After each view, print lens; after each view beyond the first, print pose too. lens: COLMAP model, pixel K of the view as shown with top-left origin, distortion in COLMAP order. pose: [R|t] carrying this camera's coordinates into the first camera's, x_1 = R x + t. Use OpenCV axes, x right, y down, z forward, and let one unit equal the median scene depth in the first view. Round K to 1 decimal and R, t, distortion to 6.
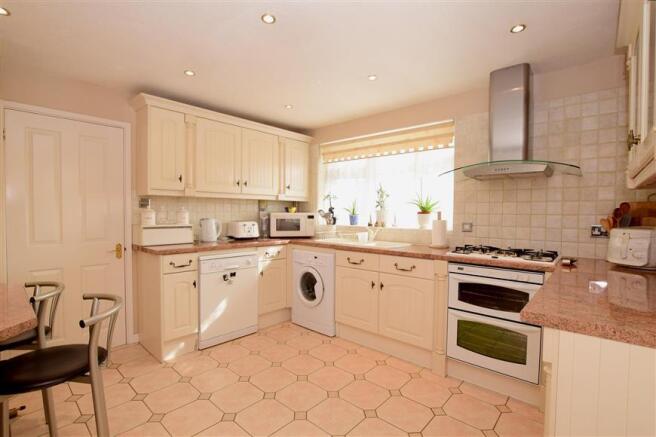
lens RADIAL K [[311.0, 0, 328.0], [0, 311.0, 218.5], [0, 0, 1]] dist [-0.000311, -0.000054]
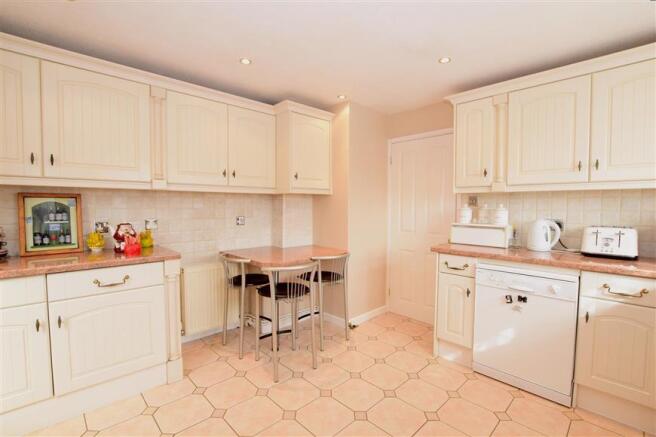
lens RADIAL K [[299.4, 0, 328.4], [0, 299.4, 221.3], [0, 0, 1]] dist [-0.001901, -0.000290]
pose [[-0.061349, 0.041480, -0.997254, 0.397590], [-0.025308, 0.998750, 0.043099, -0.015946], [0.997795, 0.027883, -0.060223, 0.597122]]
